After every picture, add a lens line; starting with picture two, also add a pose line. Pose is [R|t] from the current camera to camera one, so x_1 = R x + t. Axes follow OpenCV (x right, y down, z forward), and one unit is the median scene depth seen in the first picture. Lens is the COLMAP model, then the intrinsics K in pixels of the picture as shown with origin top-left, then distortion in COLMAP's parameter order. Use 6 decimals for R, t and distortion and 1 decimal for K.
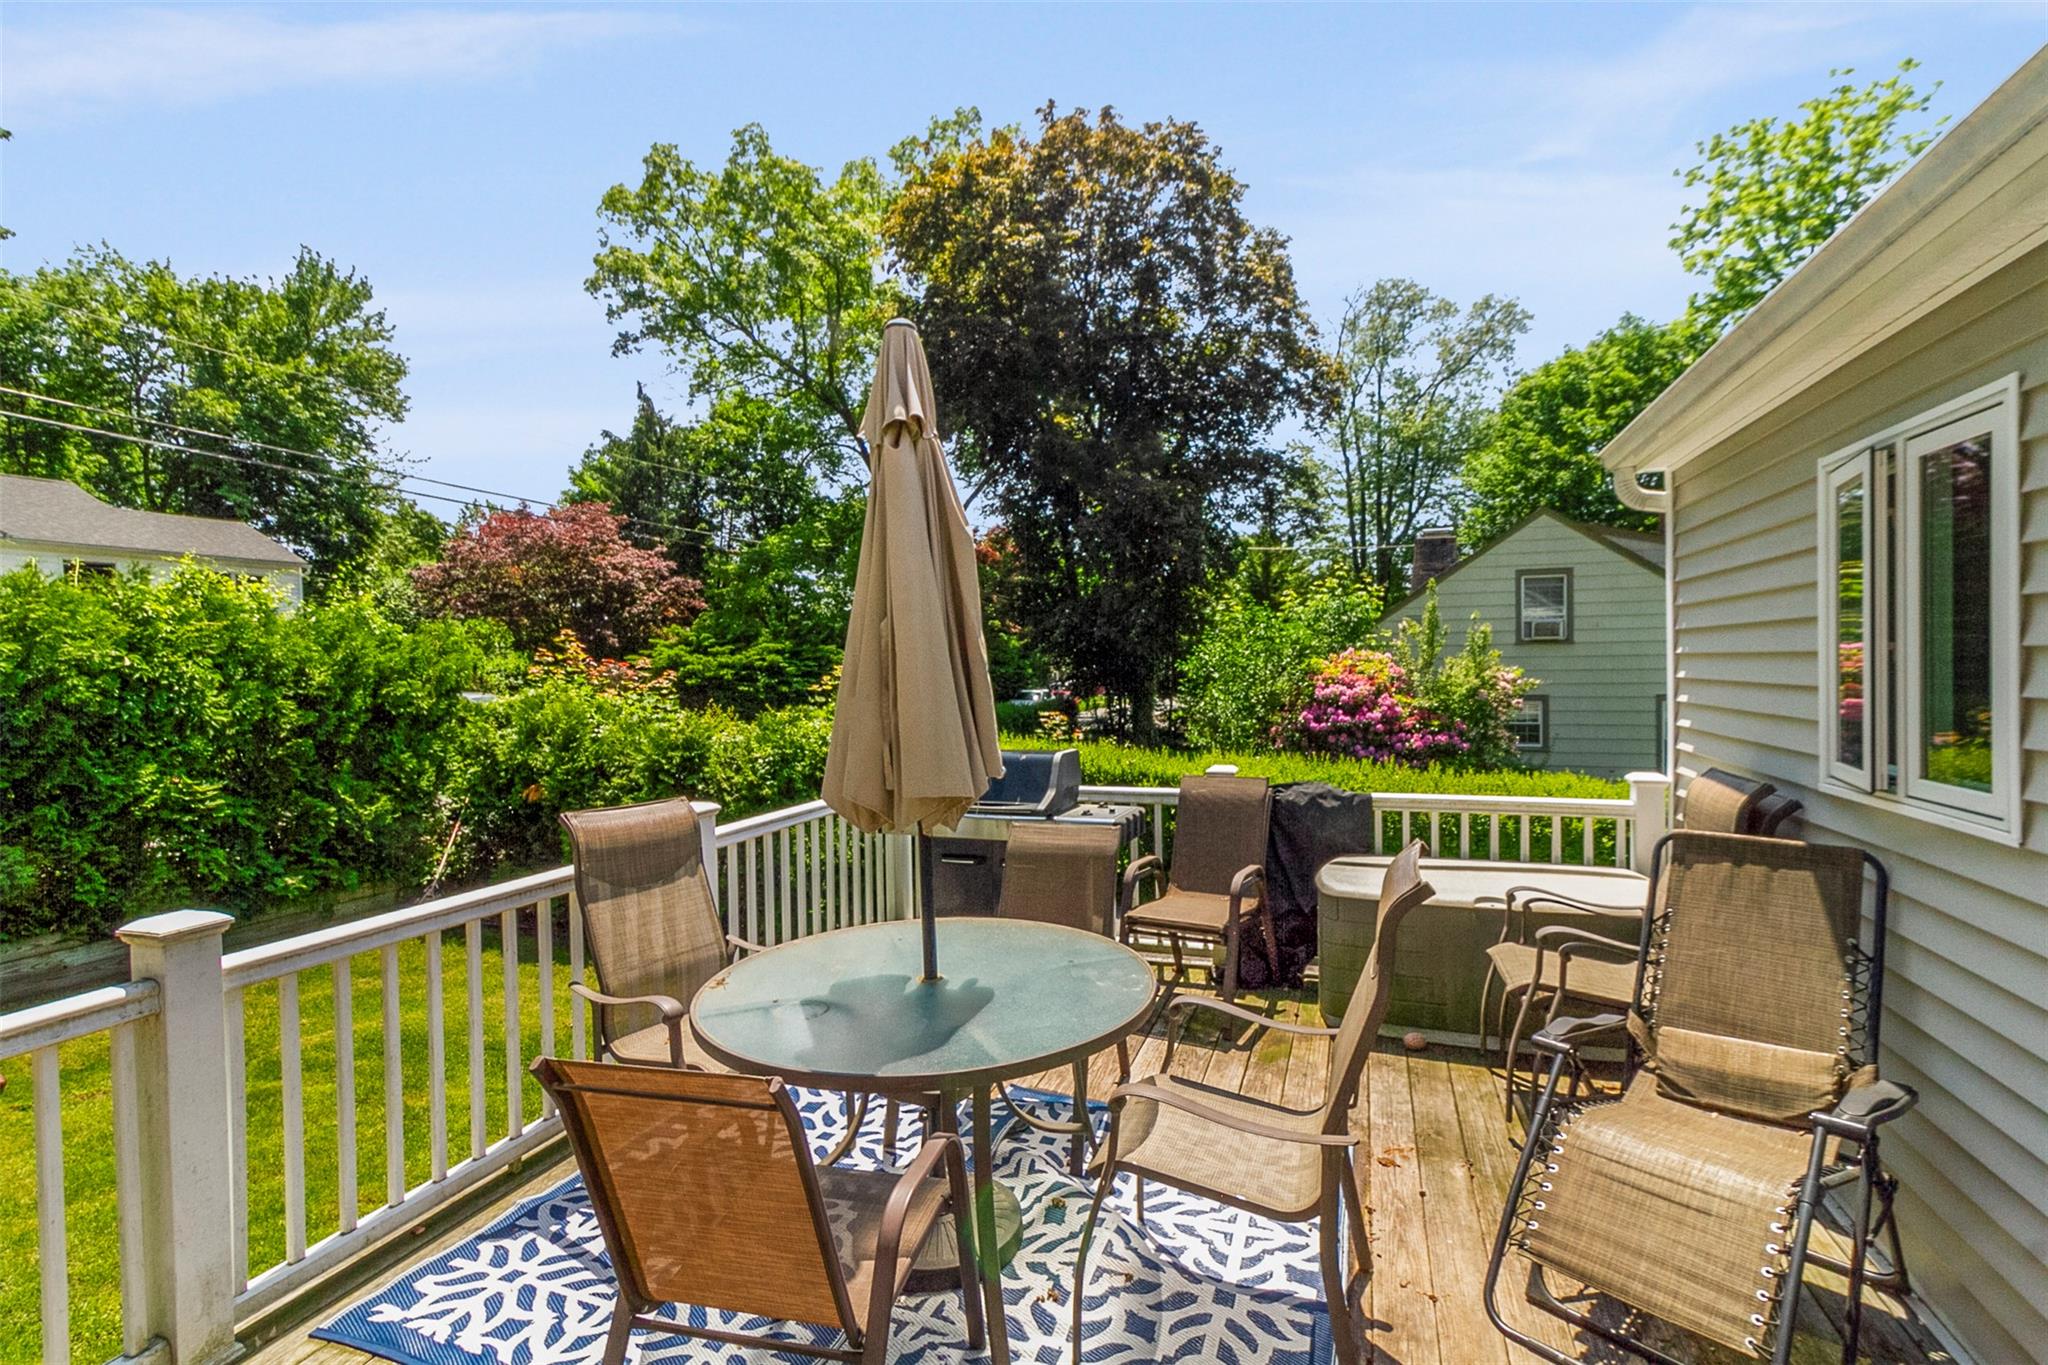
lens RADIAL K [[948.9, 0, 1060.4], [0, 948.9, 678.5], [0, 0, 1]] dist [0.011340, -0.001347]
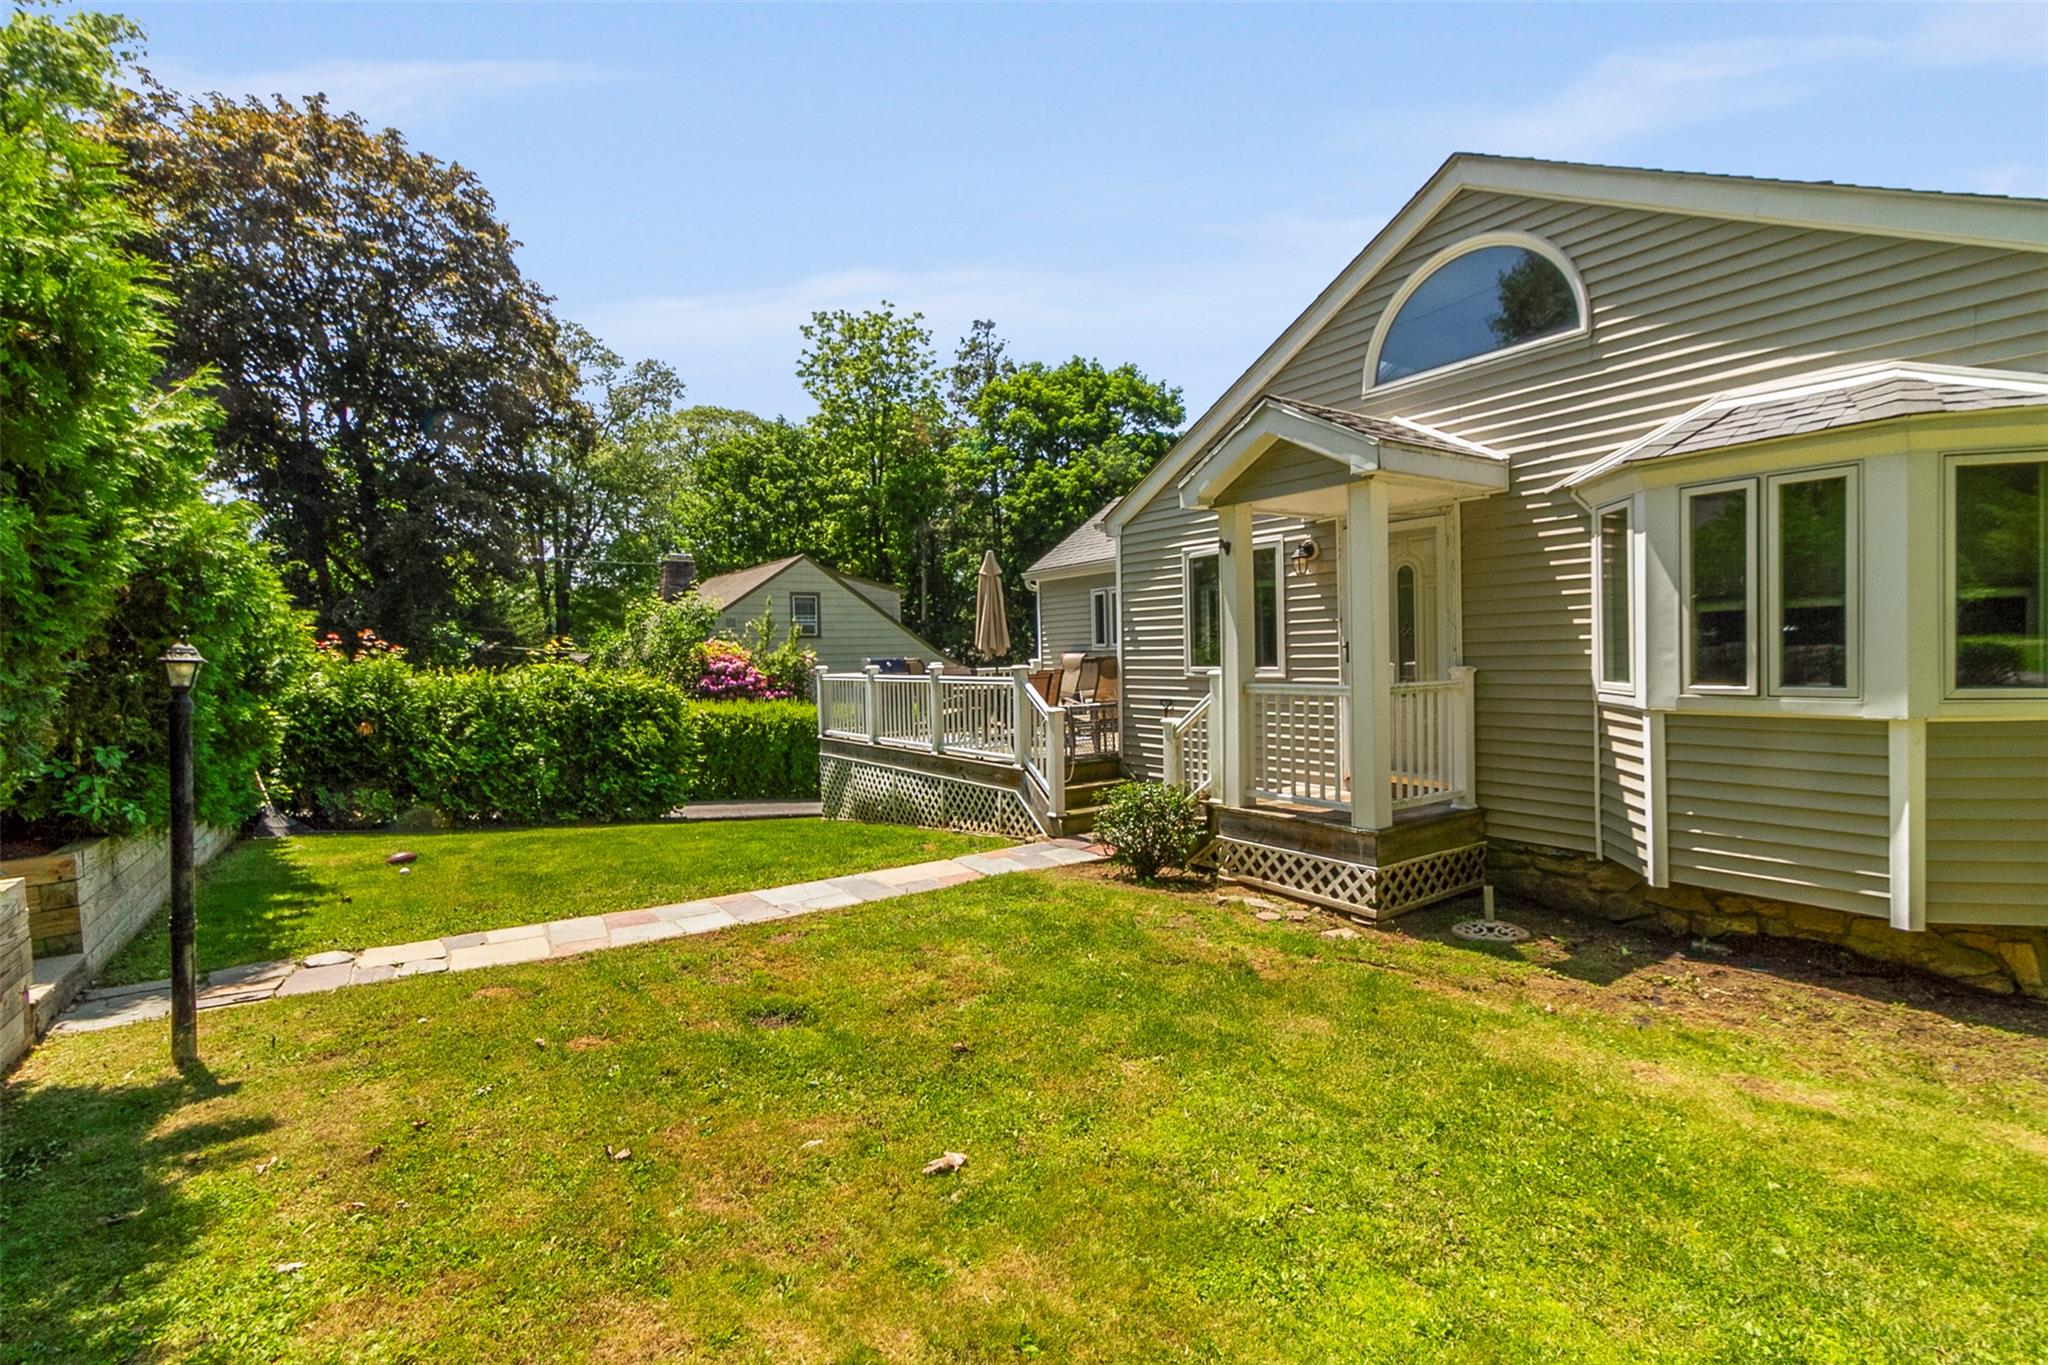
lens RADIAL K [[948.9, 0, 1056.5], [0, 948.9, 670.1], [0, 0, 1]] dist [0.011340, -0.001347]
pose [[0.583912, -0.013127, 0.811711, -0.347265], [0.028353, 0.999589, -0.004231, 0.023290], [-0.811322, 0.025485, 0.584044, -0.182312]]
